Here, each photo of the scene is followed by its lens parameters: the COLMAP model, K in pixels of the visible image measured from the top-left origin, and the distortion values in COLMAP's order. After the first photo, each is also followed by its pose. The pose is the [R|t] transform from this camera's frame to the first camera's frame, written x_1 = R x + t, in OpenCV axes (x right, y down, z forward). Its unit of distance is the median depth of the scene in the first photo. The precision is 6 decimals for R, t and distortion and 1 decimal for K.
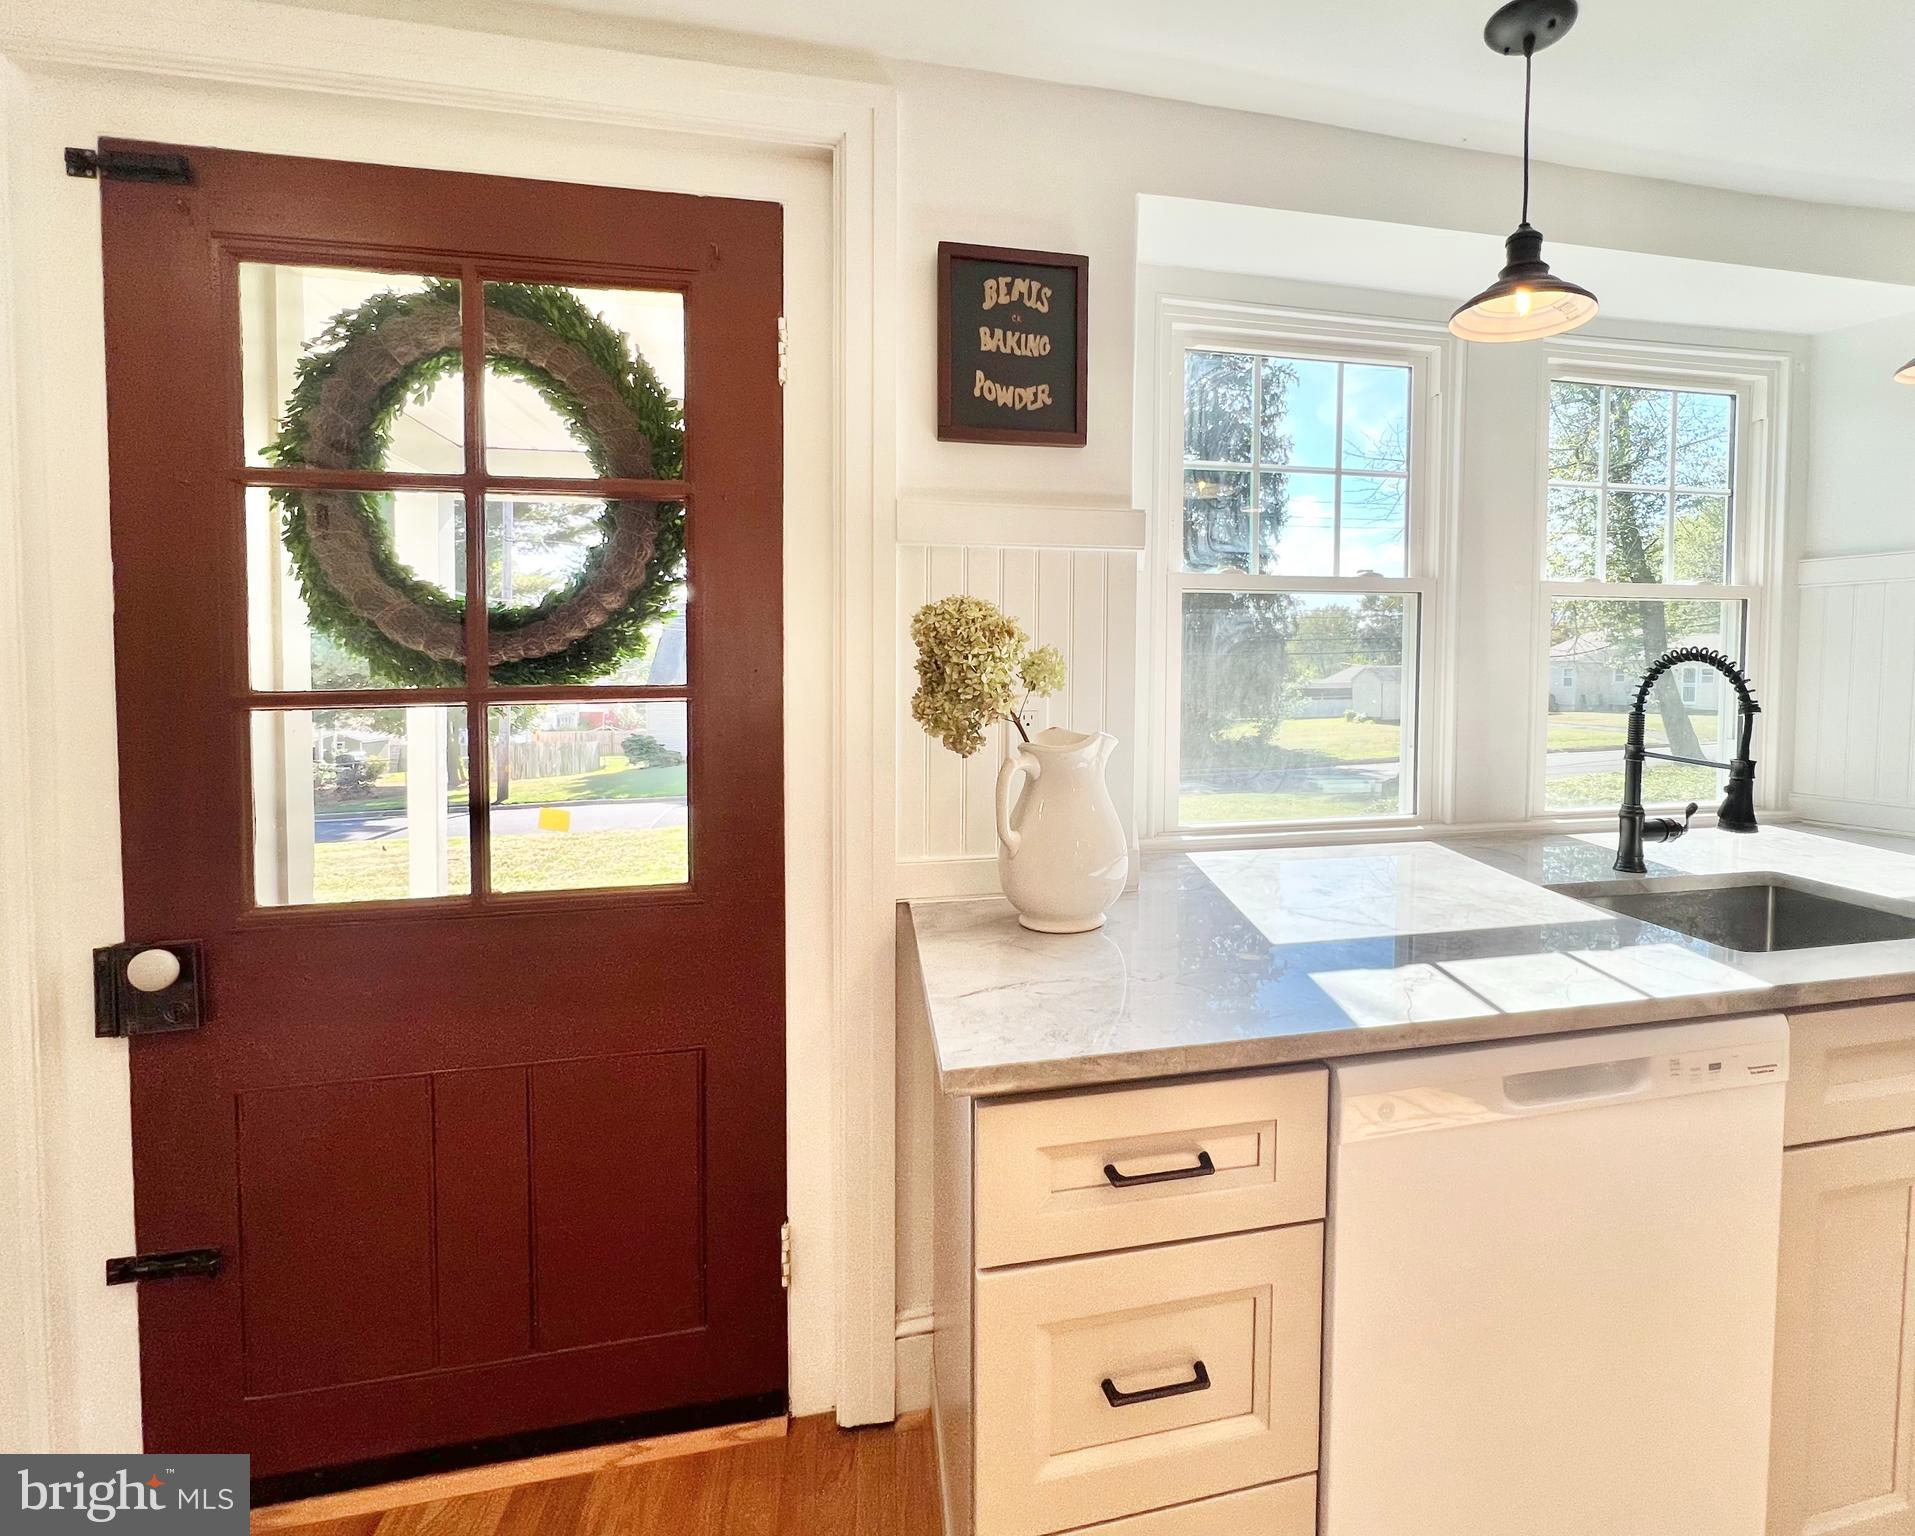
lens RADIAL K [[878.6, 0, 1135.9], [0, 878.6, 710.3], [0, 0, 1]] dist [0.001567, -0.000551]
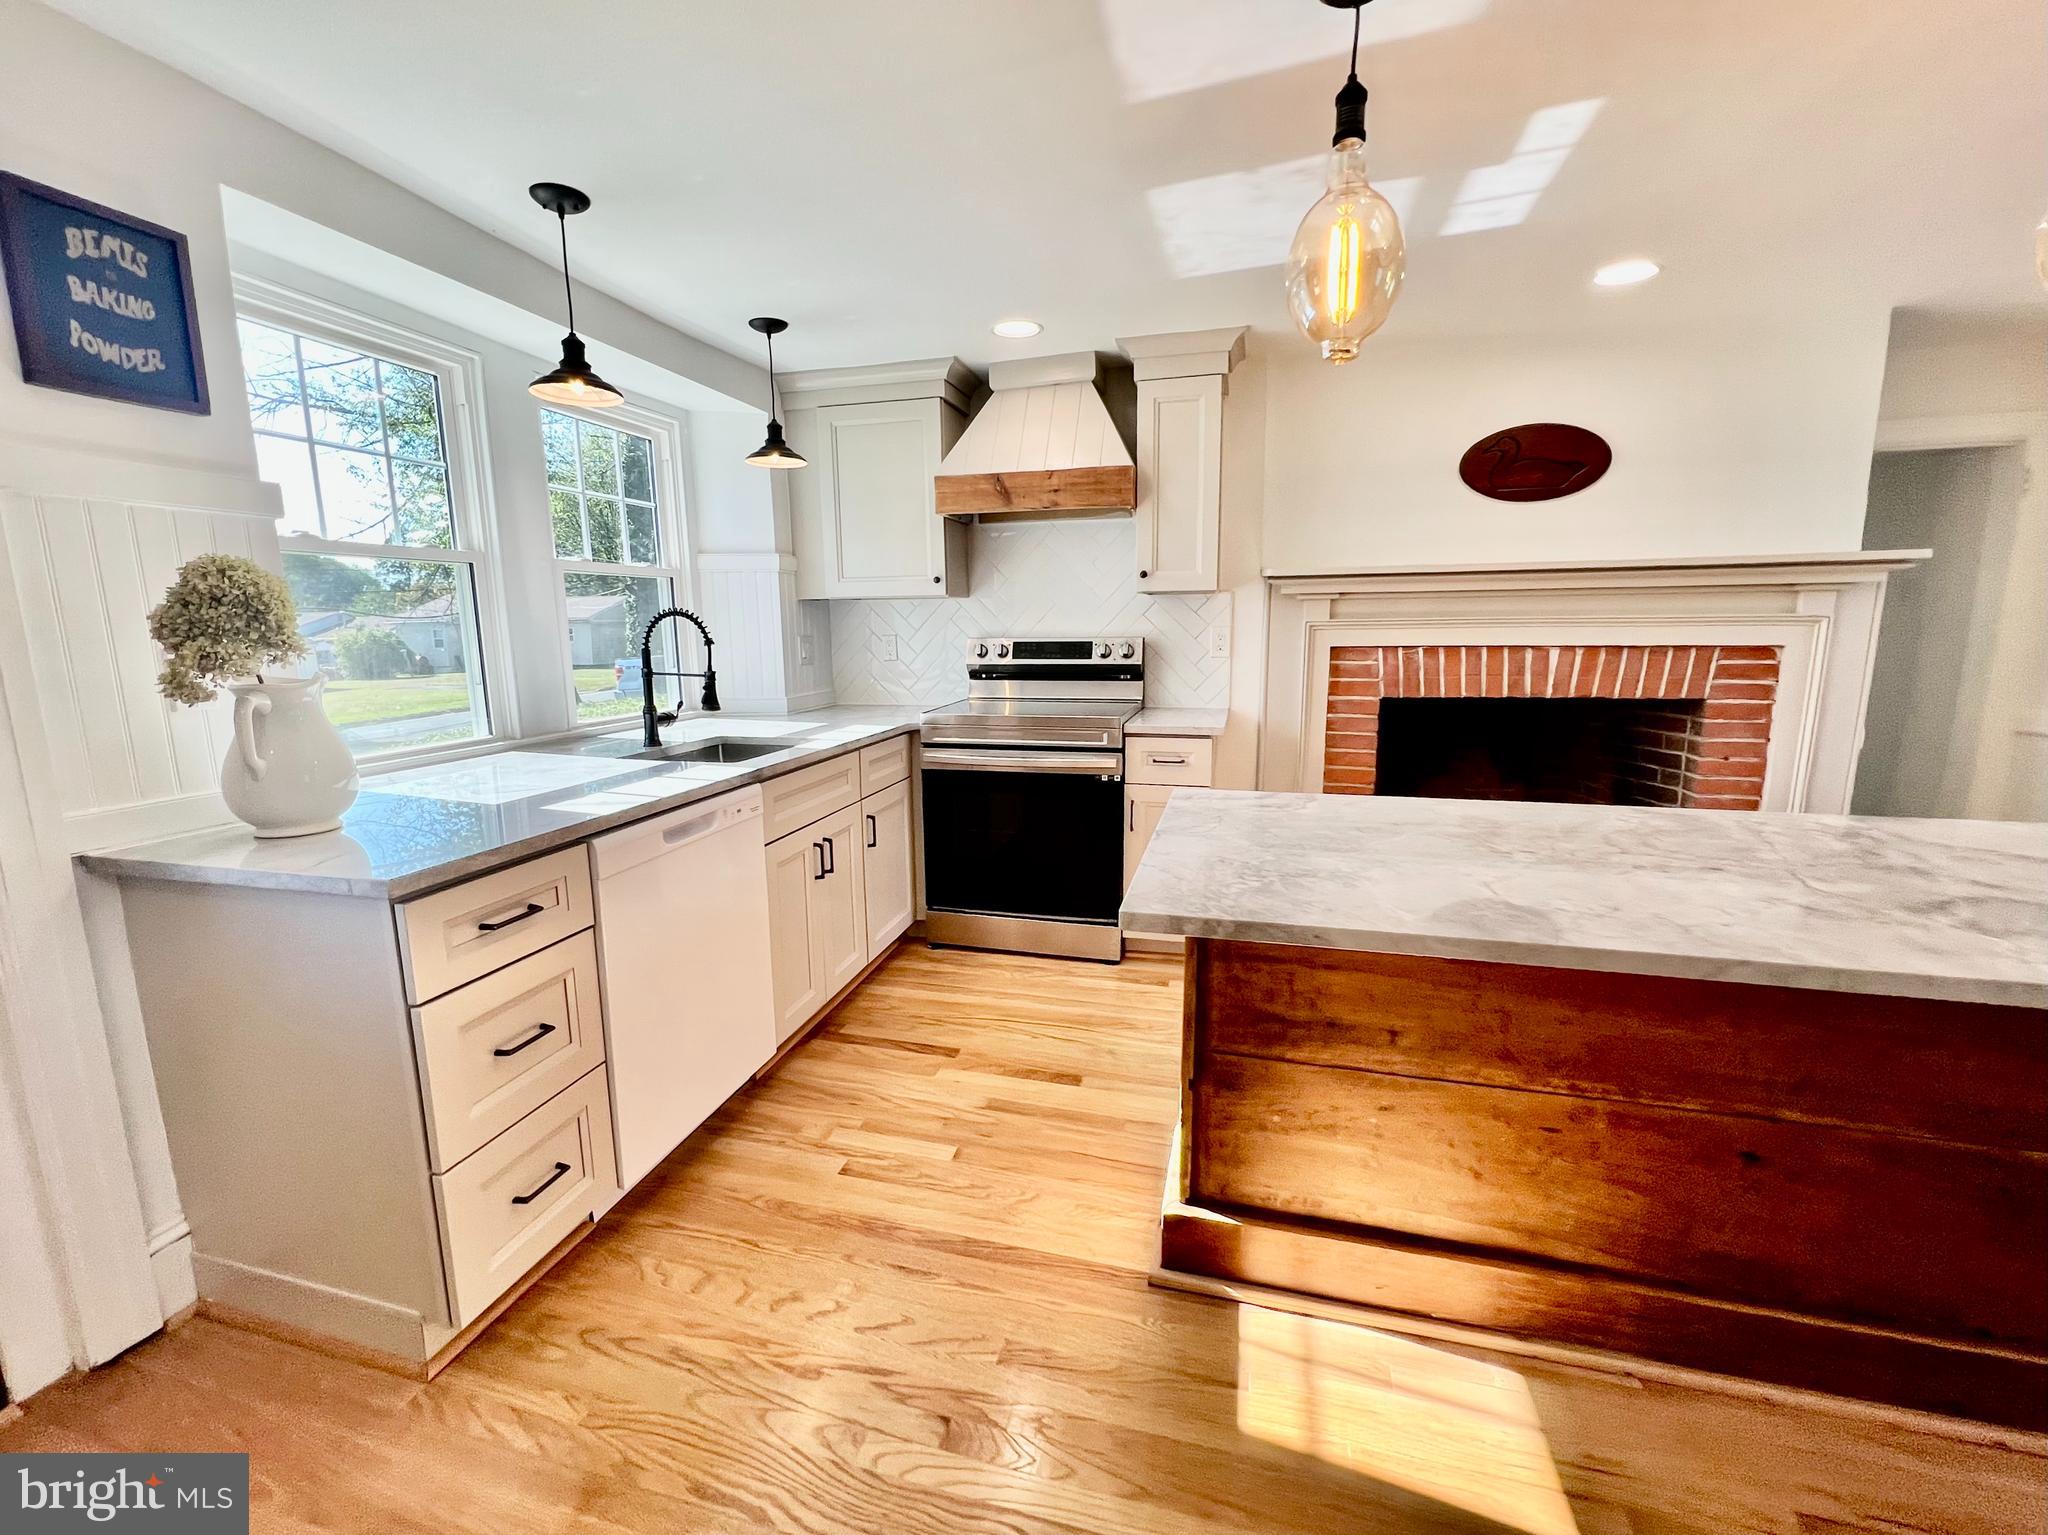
lens RADIAL K [[876.3, 0, 1015.4], [0, 876.3, 768.6], [0, 0, 1]] dist [-0.001699, -0.000339]
pose [[0.477165, -0.149184, 0.866059, -0.605375], [0.056268, 0.988650, 0.139299, 0.039134], [-0.877011, -0.017737, 0.480143, -0.425670]]
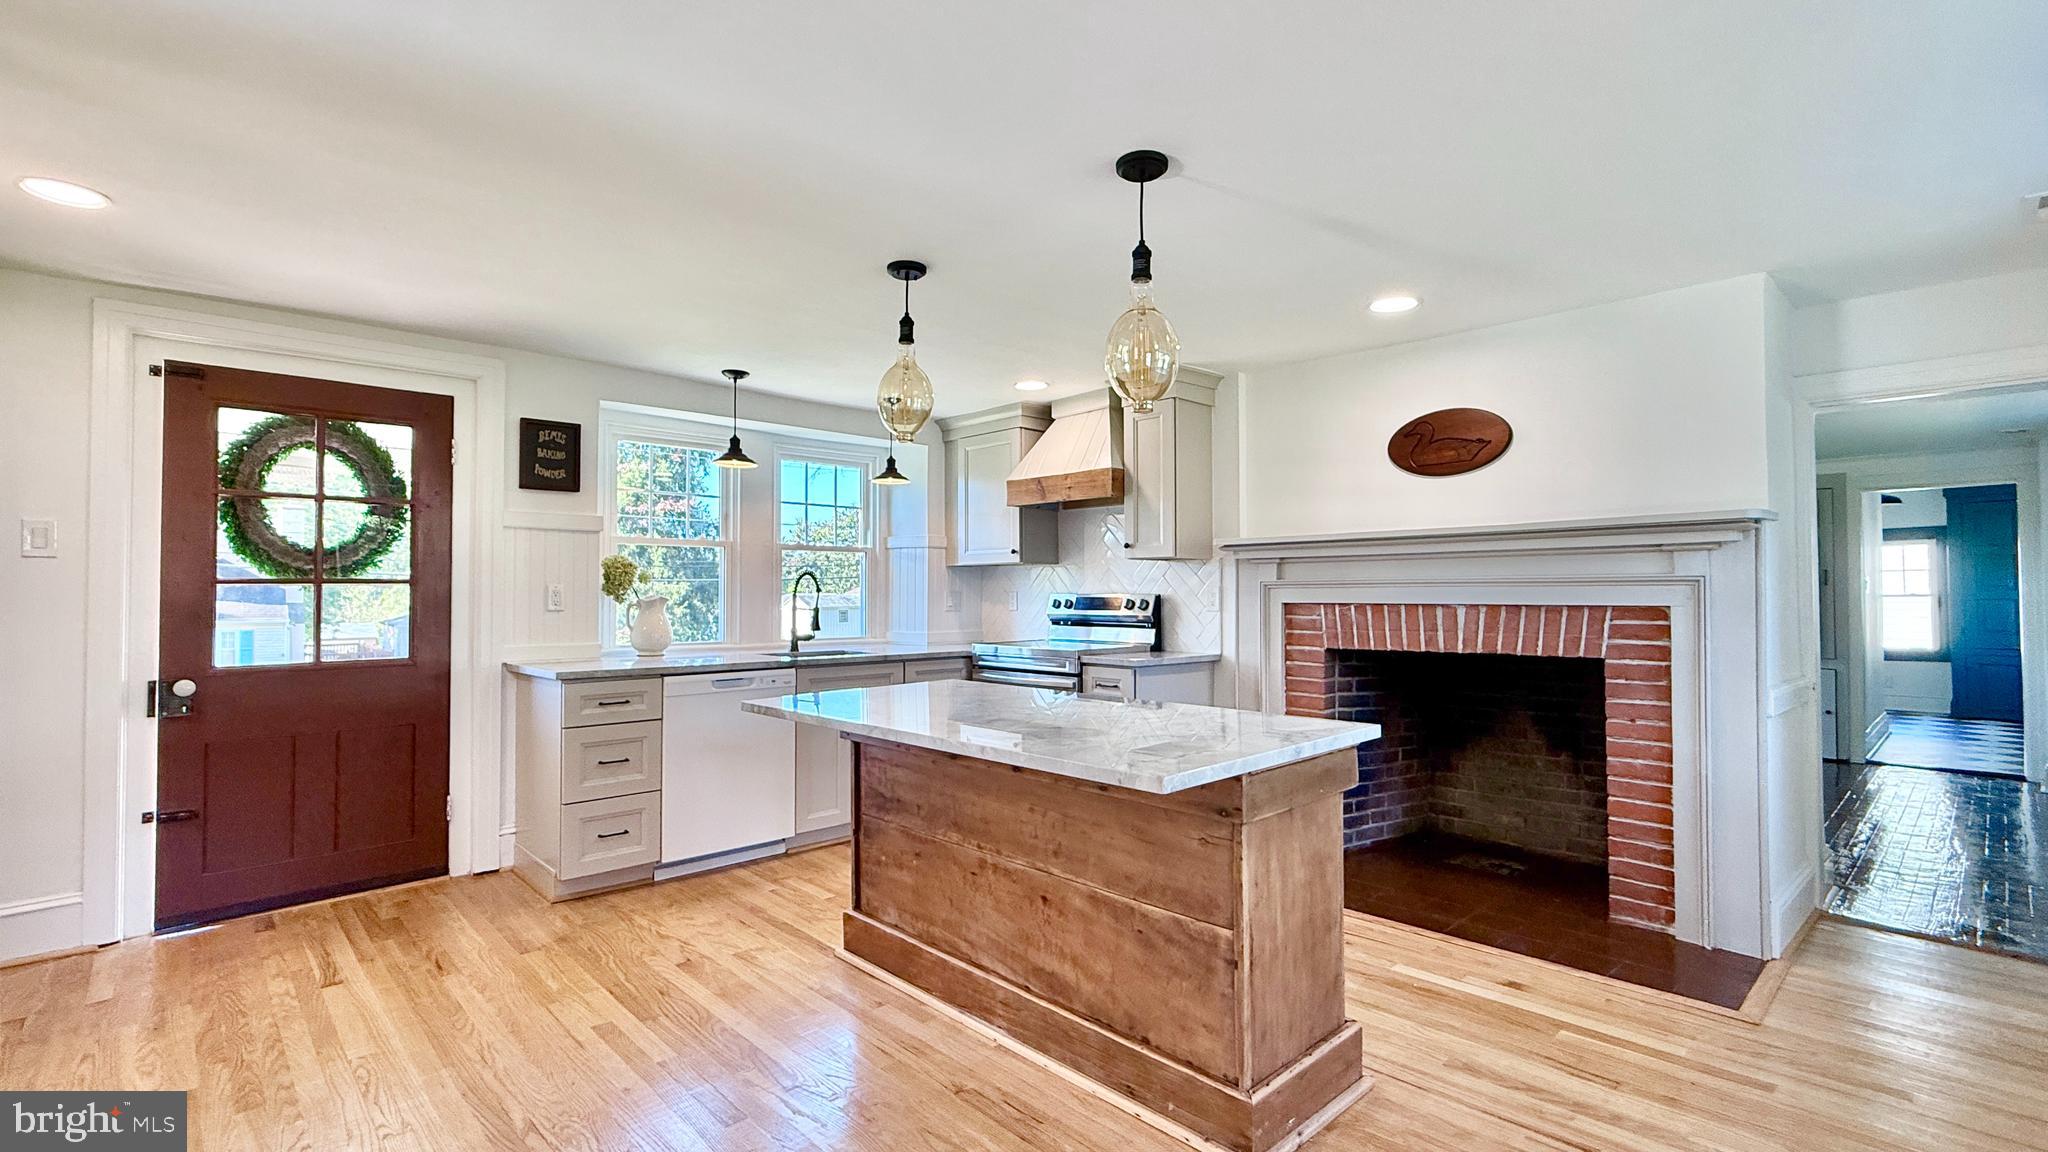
lens RADIAL K [[971.8, 0, 1024.0], [0, 971.8, 576.0], [0, 0, 1]] dist [-0.000172, -0.000209]
pose [[0.876537, 0.012631, 0.481168, -0.300695], [0.022945, 0.997423, -0.067982, 0.193830], [-0.480787, 0.070629, 0.873988, -2.308818]]
